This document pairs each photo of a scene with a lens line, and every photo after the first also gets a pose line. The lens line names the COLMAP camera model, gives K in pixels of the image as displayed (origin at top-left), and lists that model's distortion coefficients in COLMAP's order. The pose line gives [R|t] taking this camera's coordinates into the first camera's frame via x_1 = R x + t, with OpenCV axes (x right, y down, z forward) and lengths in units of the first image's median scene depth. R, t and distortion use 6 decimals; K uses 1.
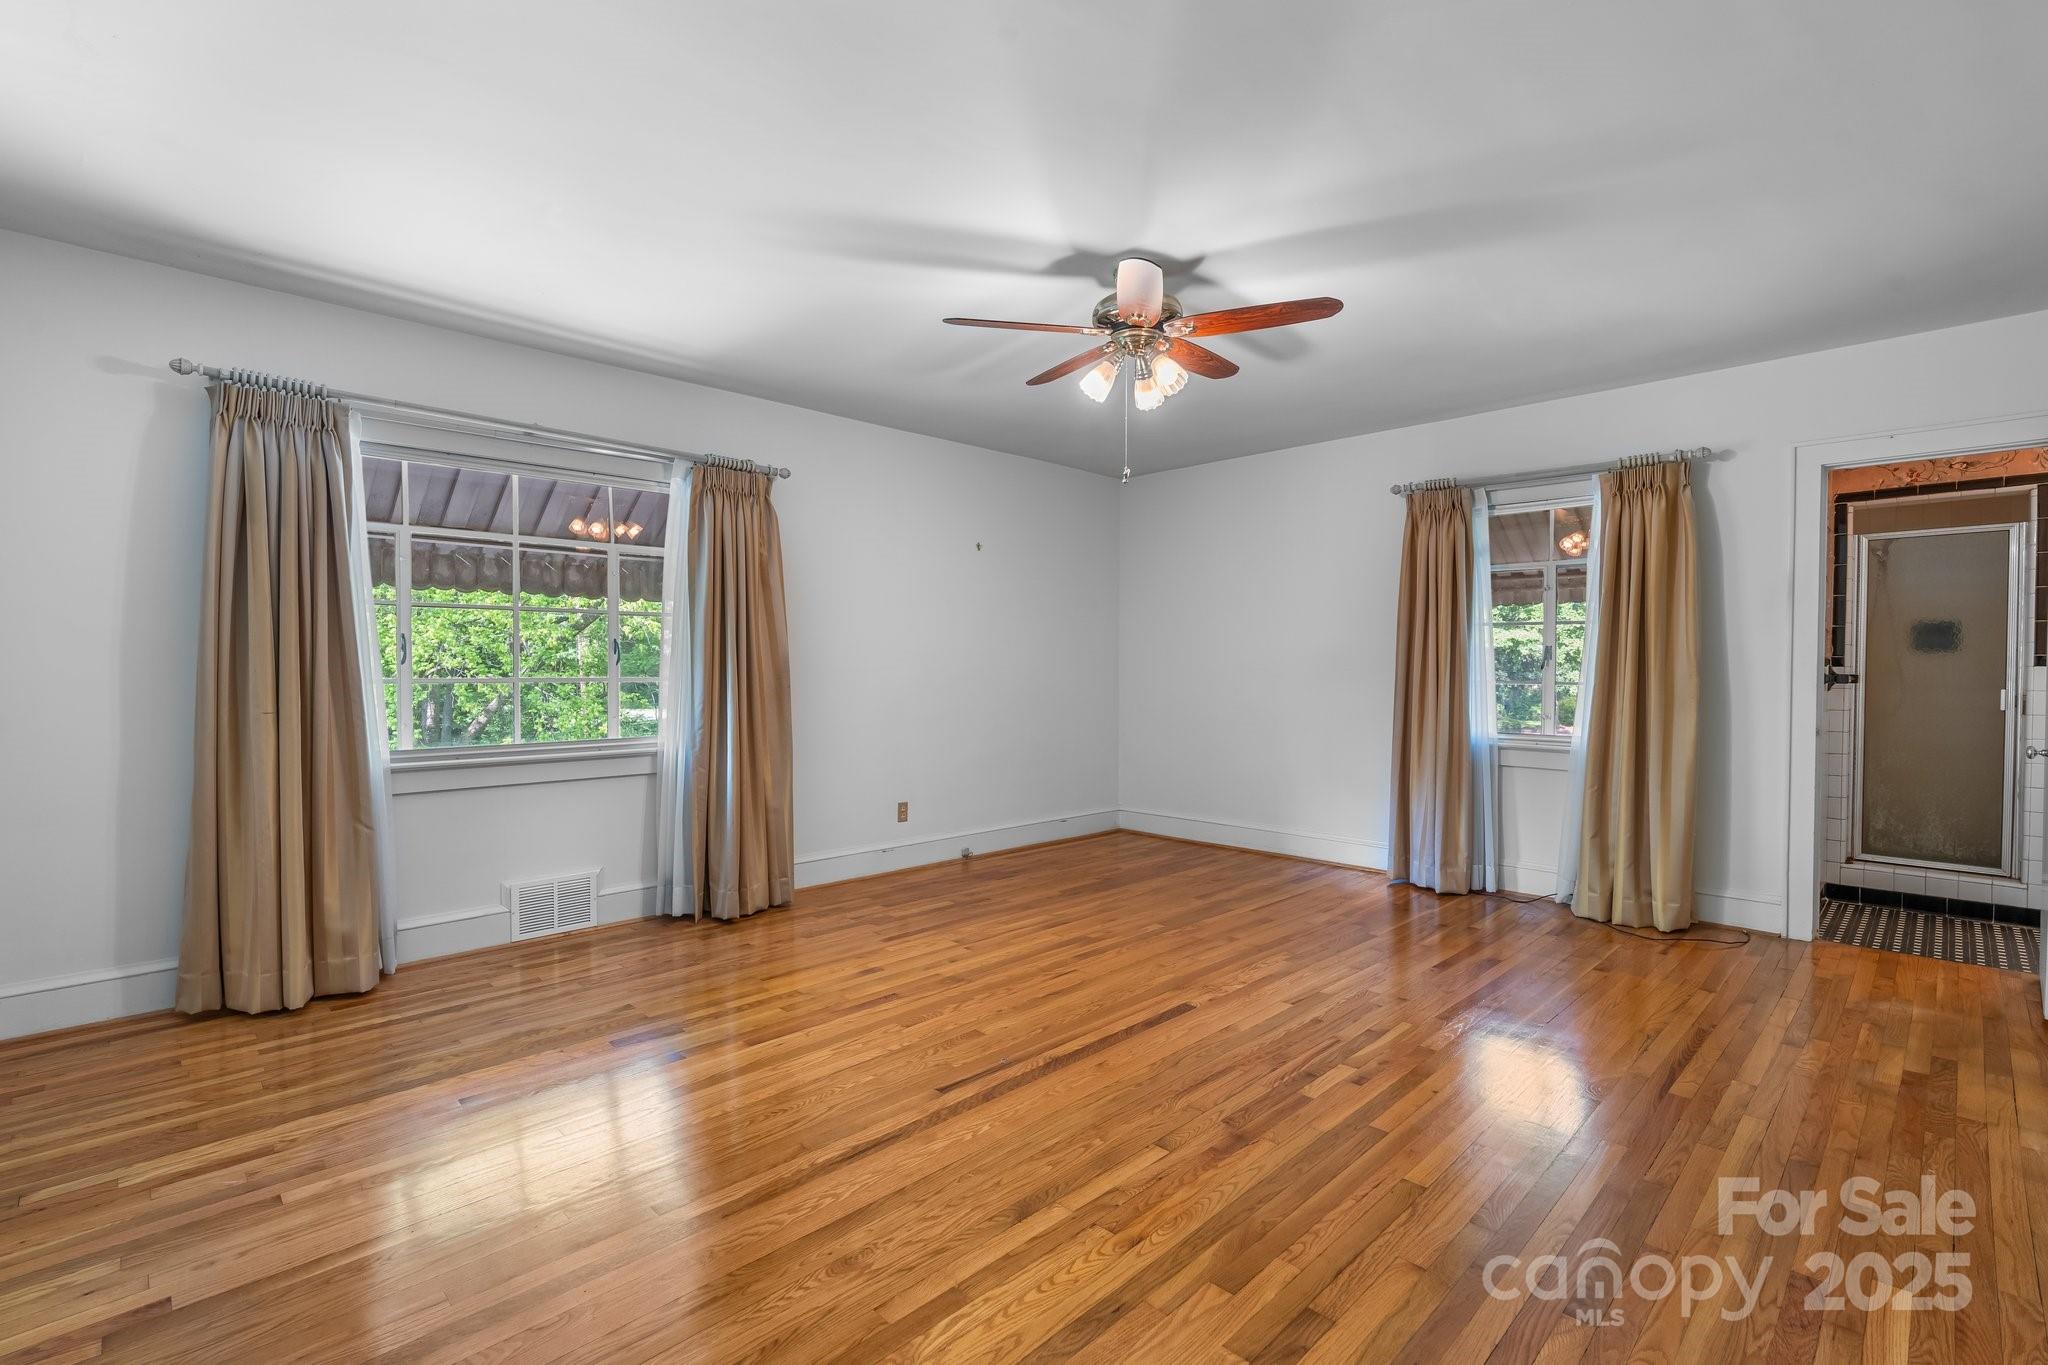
lens RADIAL K [[938.4, 0, 1019.0], [0, 938.4, 685.8], [0, 0, 1]] dist [-0.010105, 0.003087]
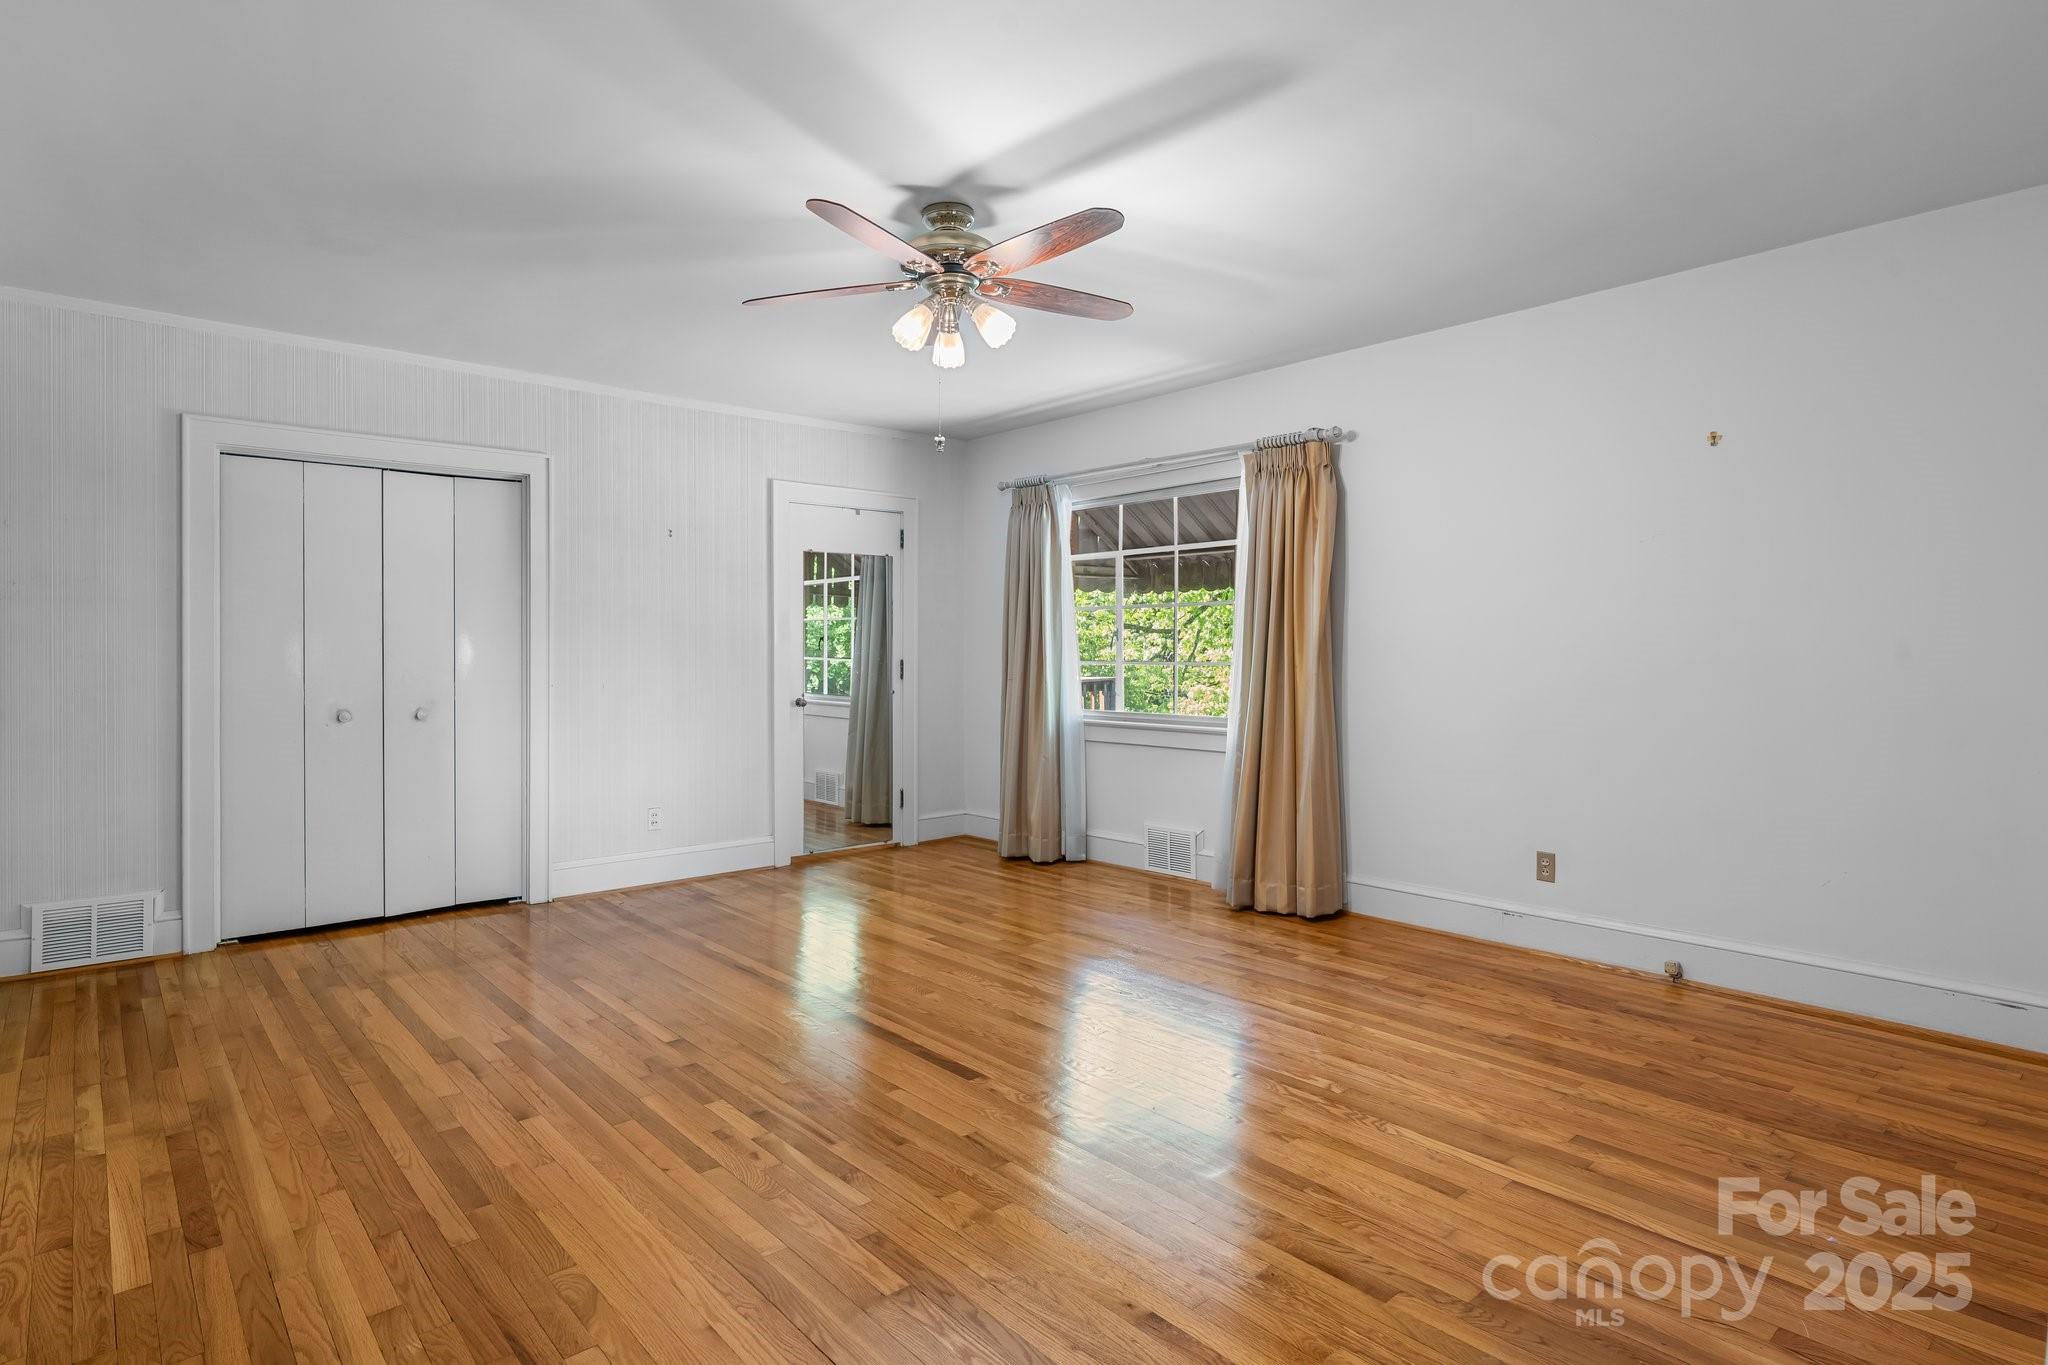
lens RADIAL K [[1067.2, 0, 1012.6], [0, 1067.2, 641.7], [0, 0, 1]] dist [-0.015384, 0.000583]
pose [[-0.059811, -0.007860, -0.998179, 0.836130], [-0.021108, 0.999755, -0.006607, -0.018427], [0.997987, 0.020674, -0.059962, 0.829354]]
